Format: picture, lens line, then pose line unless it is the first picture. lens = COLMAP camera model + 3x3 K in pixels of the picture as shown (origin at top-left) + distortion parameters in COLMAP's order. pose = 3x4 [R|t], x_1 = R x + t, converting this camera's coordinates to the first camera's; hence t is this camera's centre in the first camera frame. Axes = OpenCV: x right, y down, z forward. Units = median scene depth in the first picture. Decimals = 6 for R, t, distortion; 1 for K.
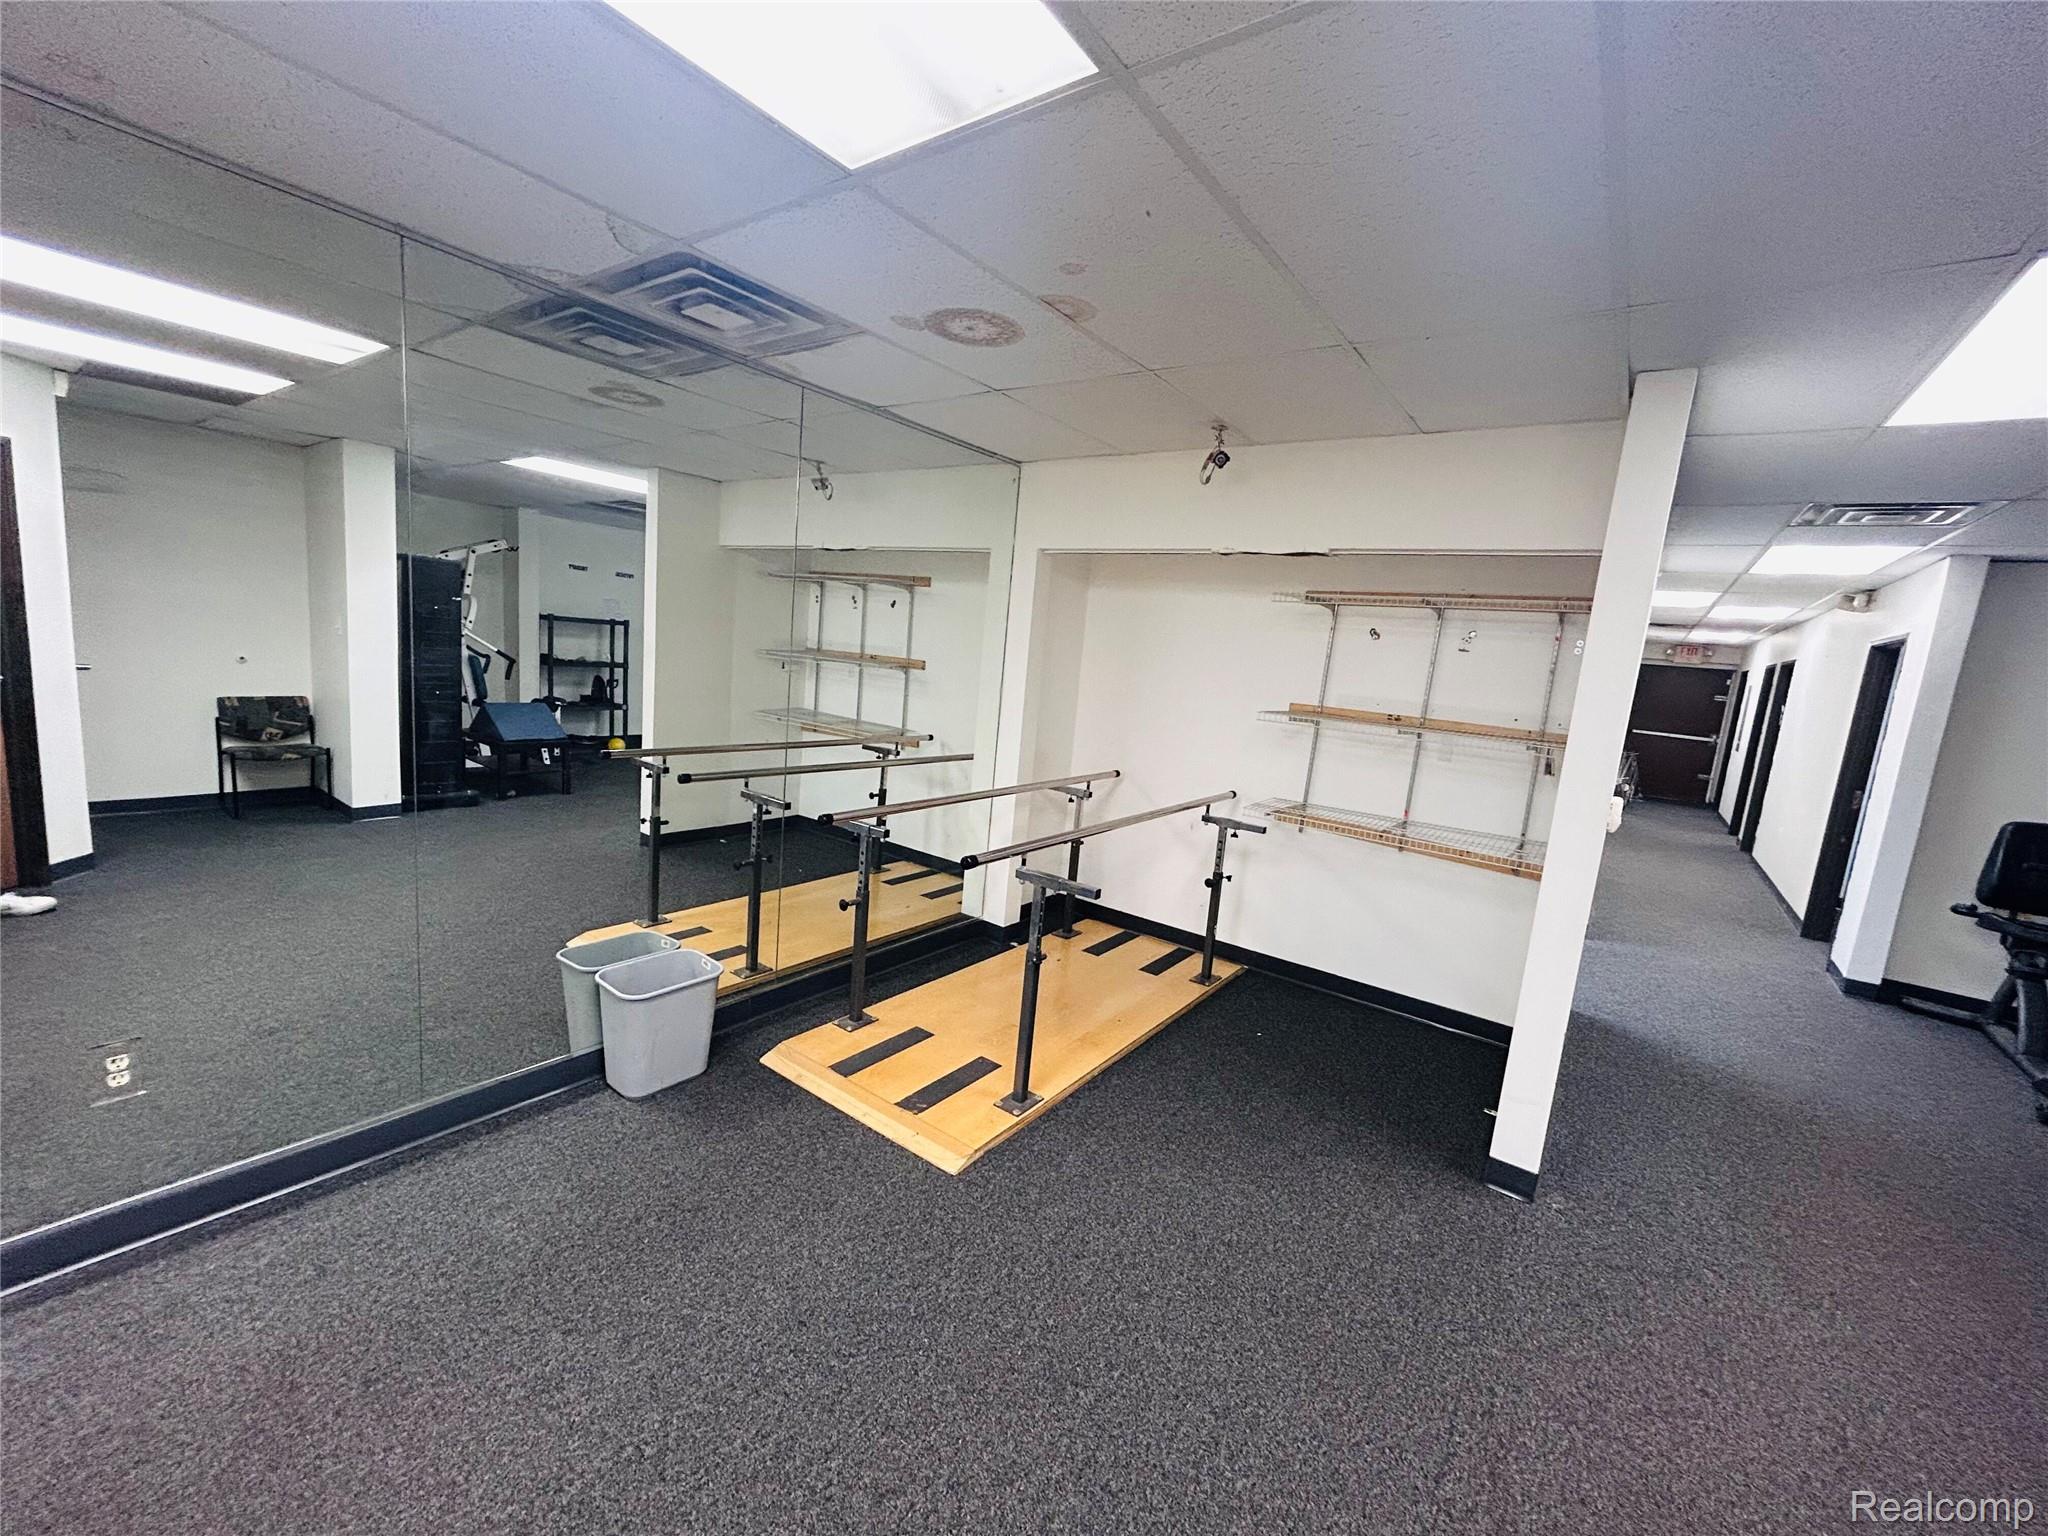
lens RADIAL K [[830.8, 0, 1019.5], [0, 830.8, 767.5], [0, 0, 1]] dist [-0.000229, 0.000574]
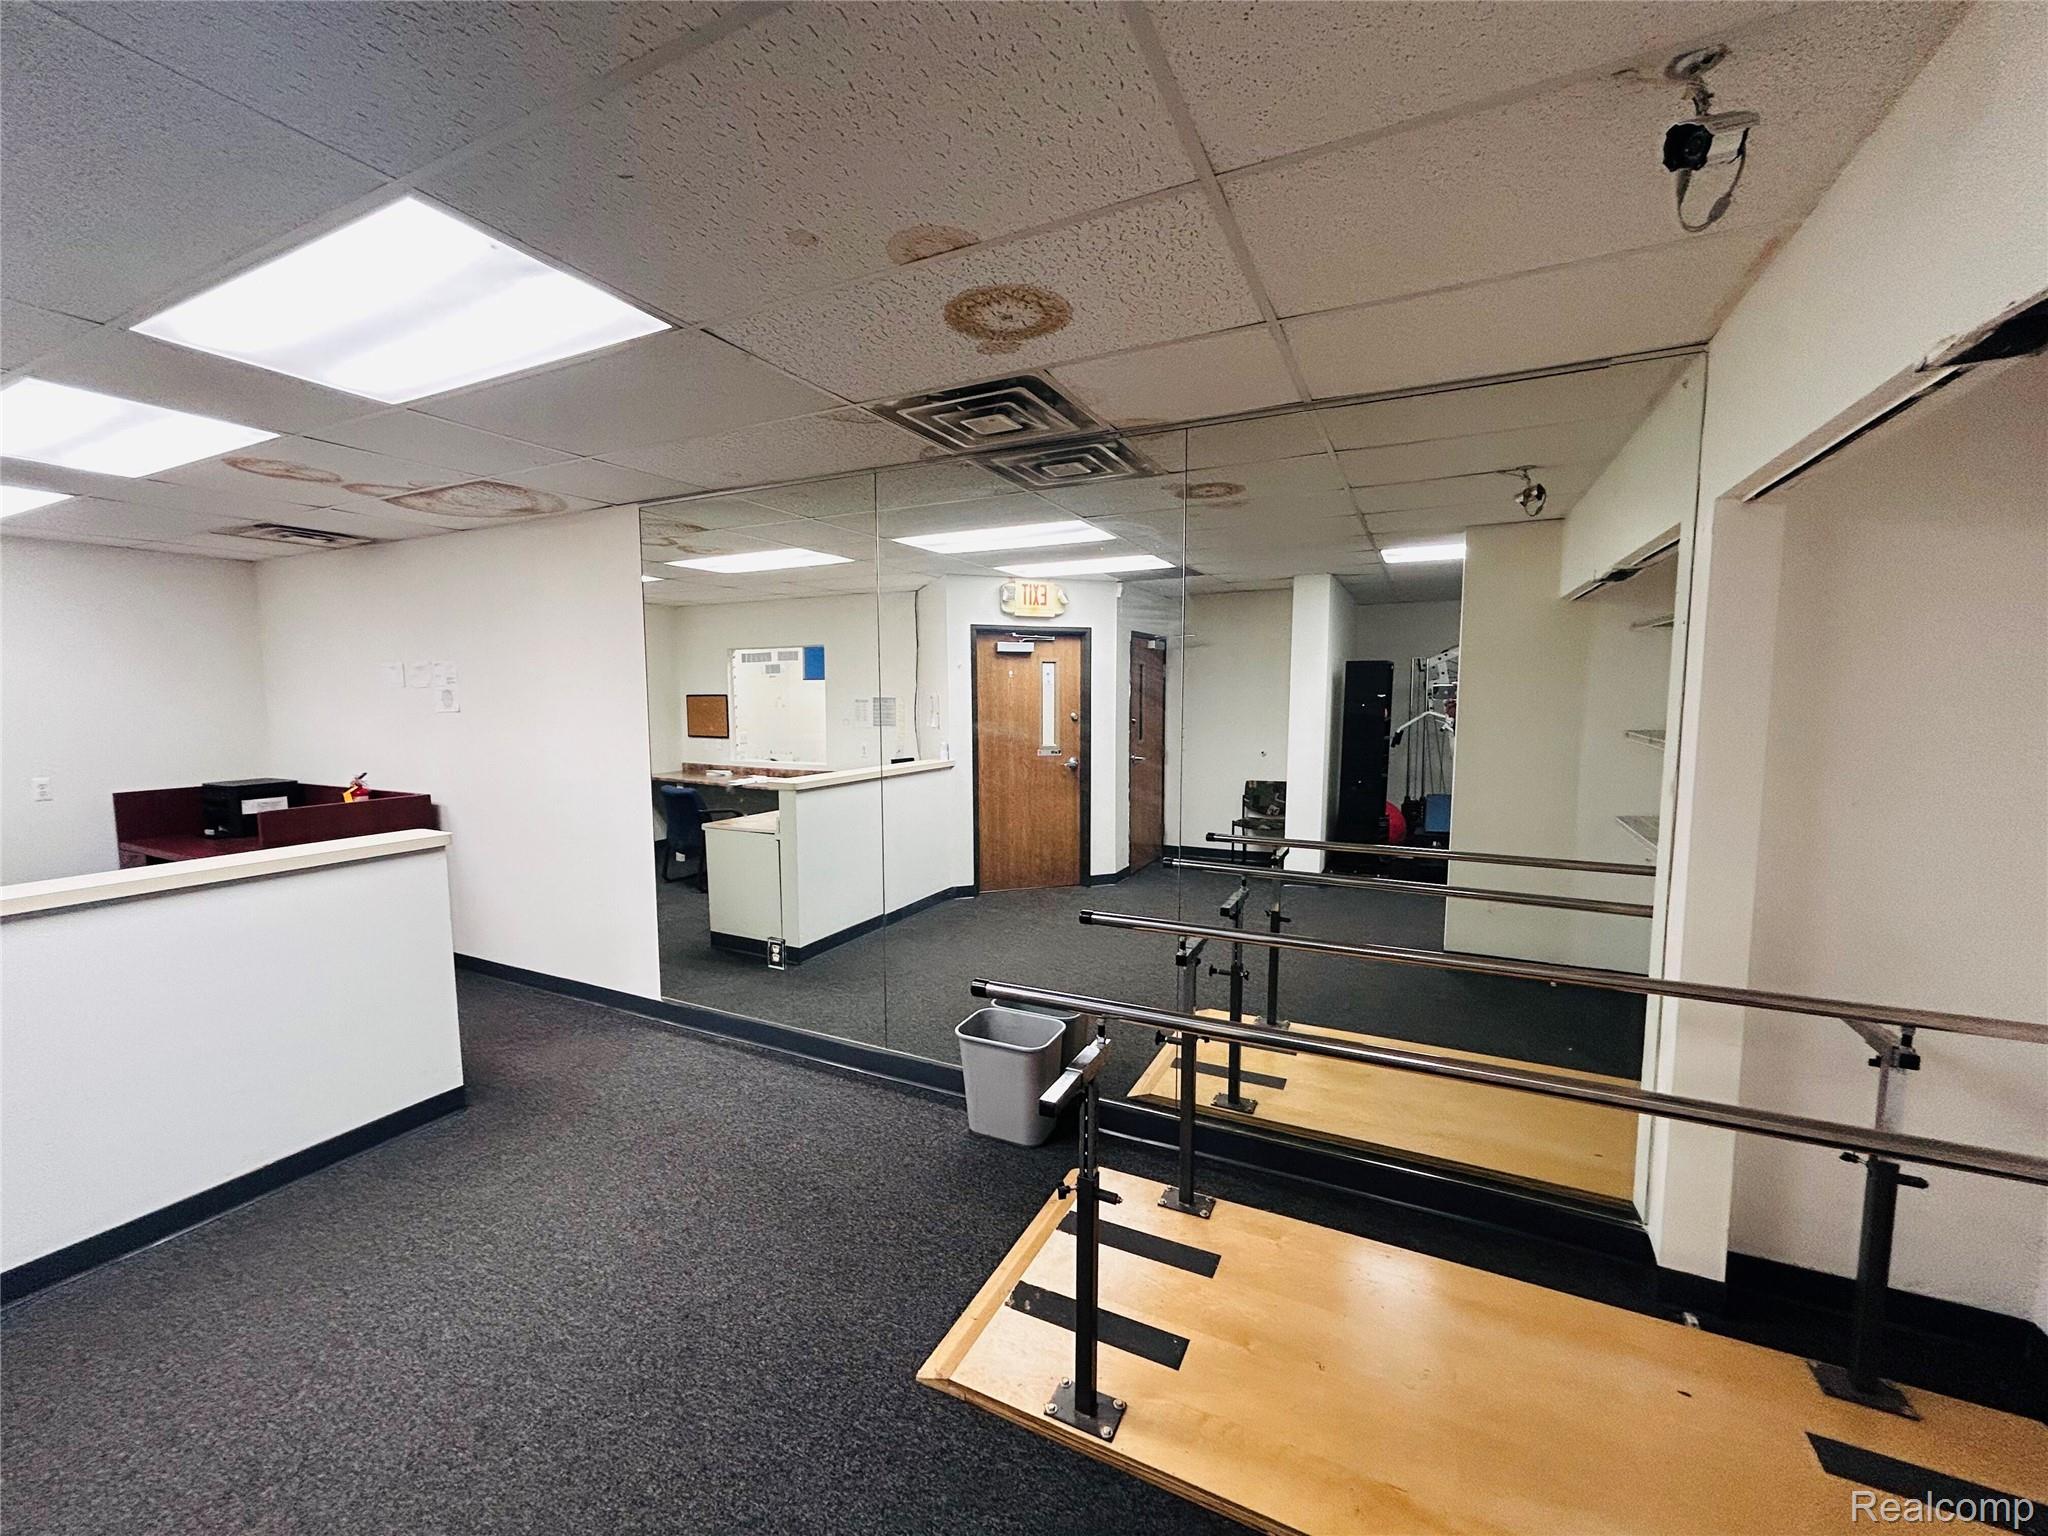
lens RADIAL K [[830.8, 0, 1019.5], [0, 830.8, 767.5], [0, 0, 1]] dist [-0.000229, 0.000574]
pose [[0.173125, 0.004582, -0.984889, 0.535752], [-0.126058, 0.991868, -0.017544, -0.060143], [0.976799, 0.127190, 0.172294, 0.673471]]
